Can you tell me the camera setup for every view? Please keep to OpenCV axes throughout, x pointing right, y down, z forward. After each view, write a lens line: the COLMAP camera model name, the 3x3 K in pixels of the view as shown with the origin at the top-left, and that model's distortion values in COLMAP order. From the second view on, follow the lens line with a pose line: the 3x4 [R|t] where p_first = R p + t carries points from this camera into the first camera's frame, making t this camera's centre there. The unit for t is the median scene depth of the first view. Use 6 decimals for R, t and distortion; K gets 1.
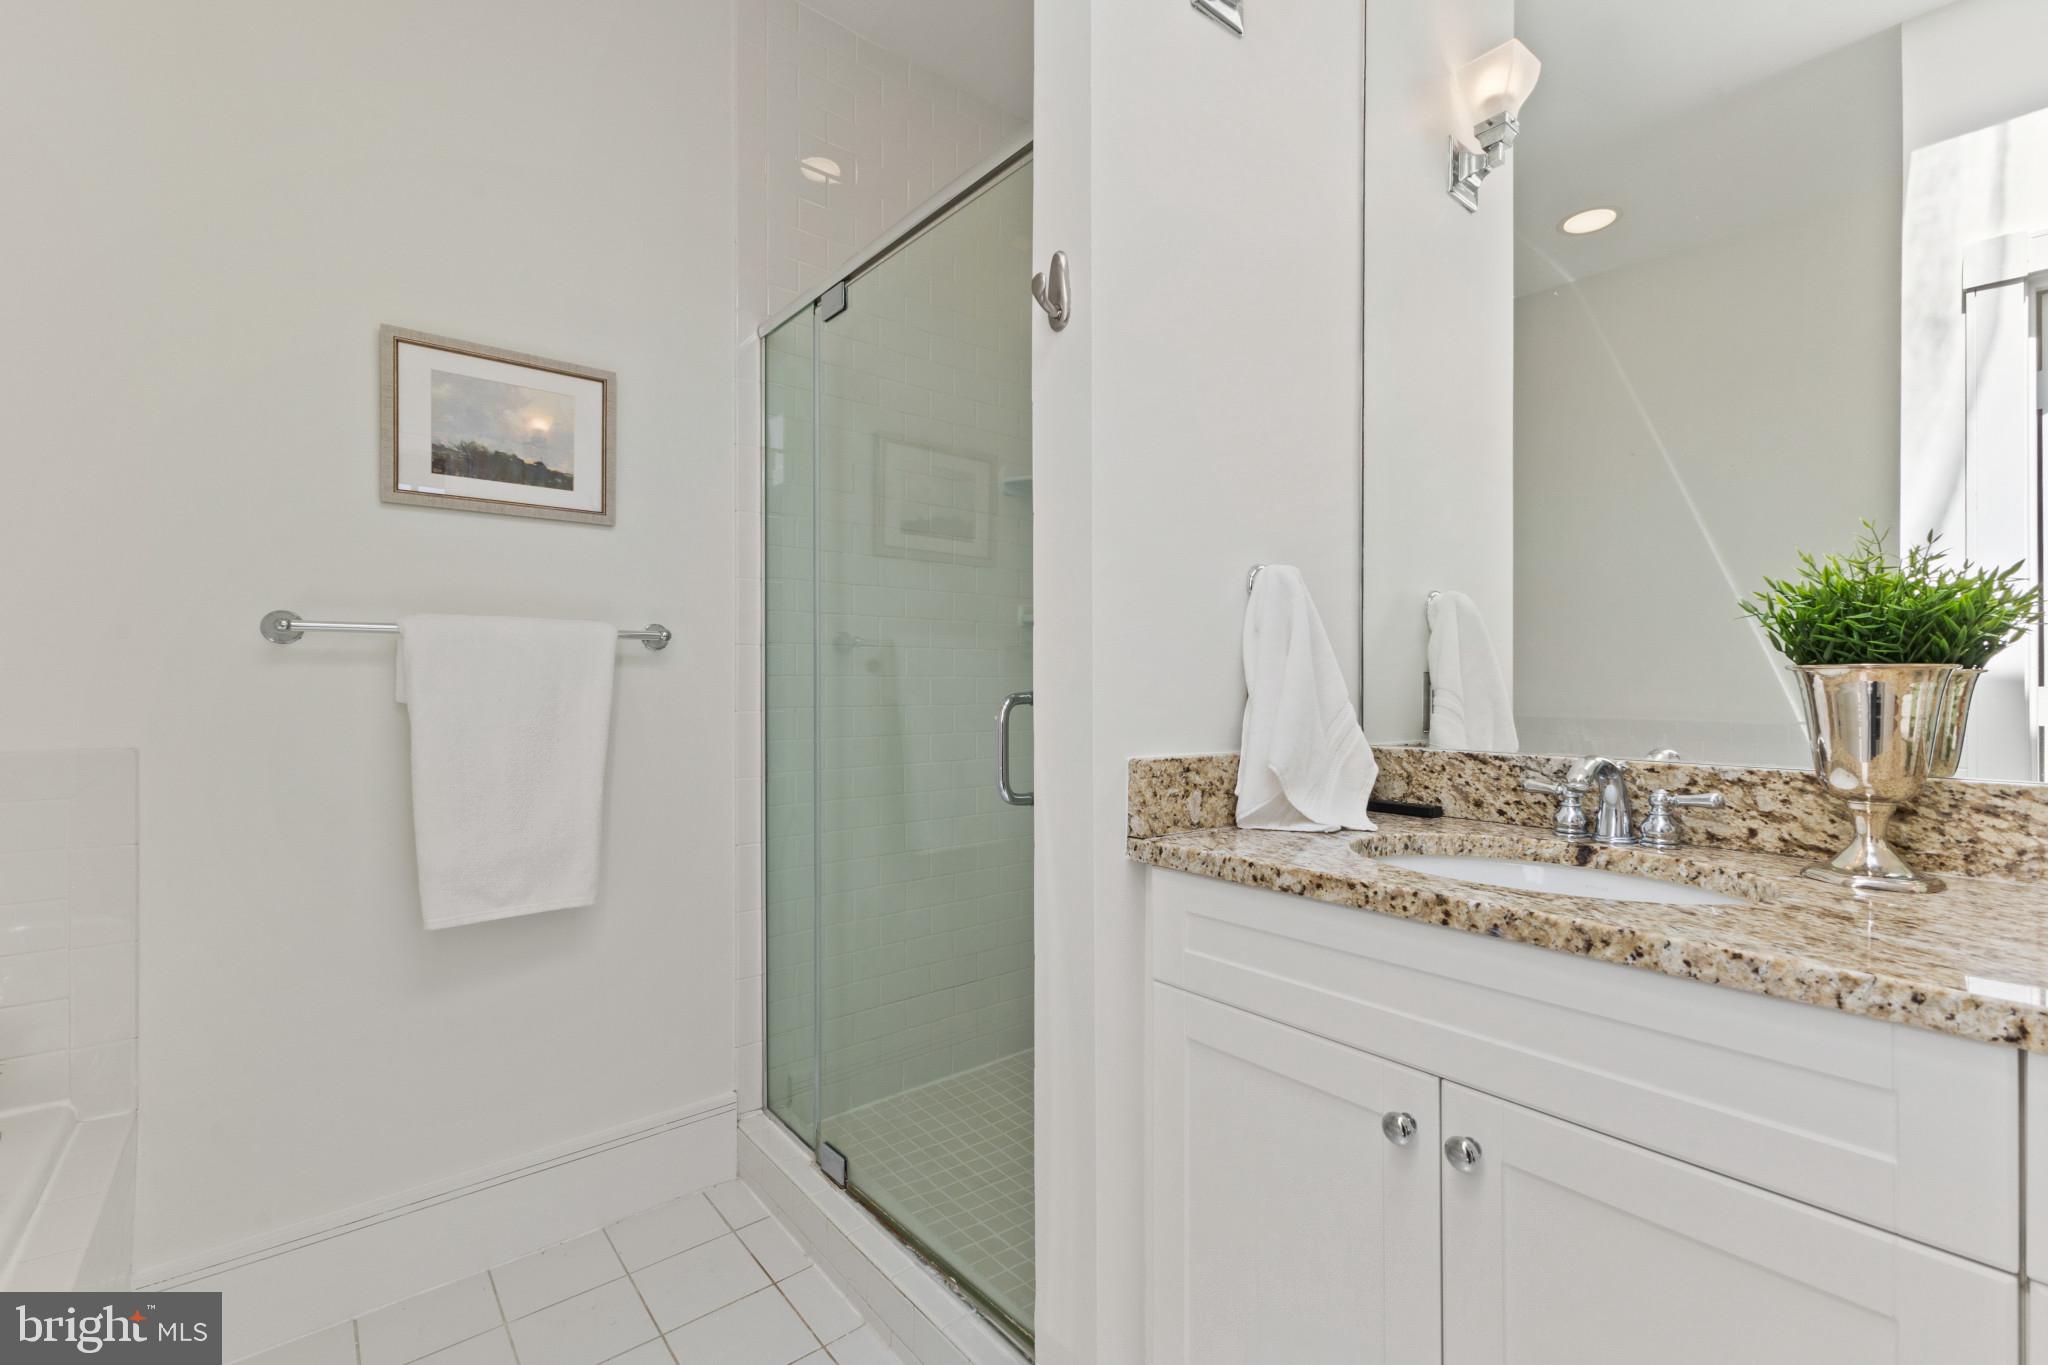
lens RADIAL K [[898.4, 0, 1020.3], [0, 898.4, 679.6], [0, 0, 1]] dist [0.000612, -0.001358]
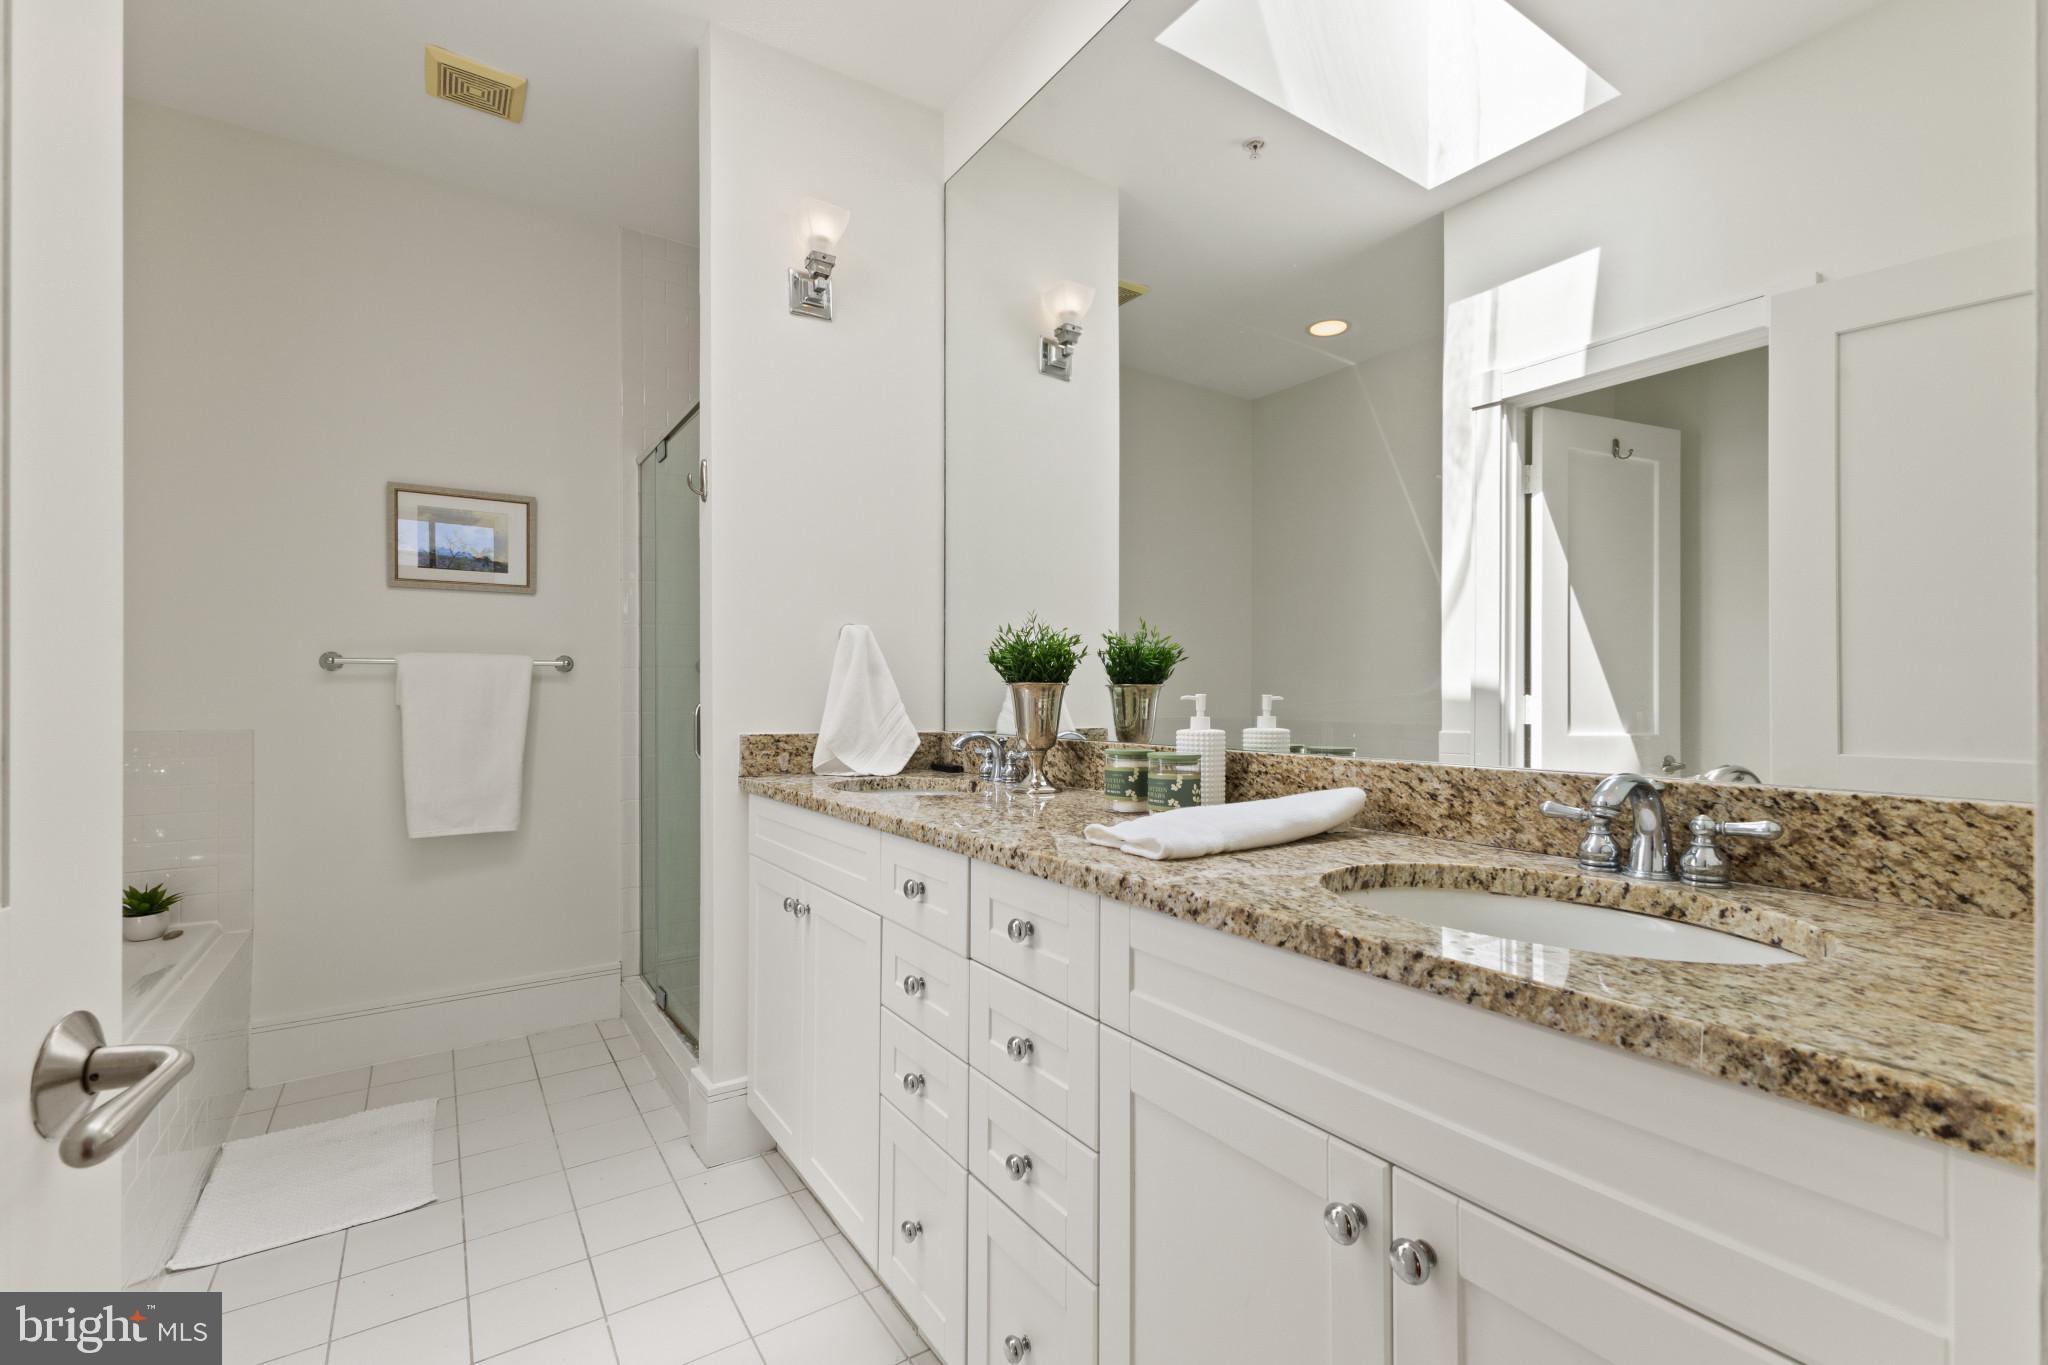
lens RADIAL K [[898.4, 0, 1027.8], [0, 898.4, 692.5], [0, 0, 1]] dist [0.000612, -0.001358]
pose [[0.995453, -0.001041, -0.095243, 0.635839], [0.001136, 0.999999, 0.000942, 0.001477], [0.095242, -0.001046, 0.995454, -0.556772]]
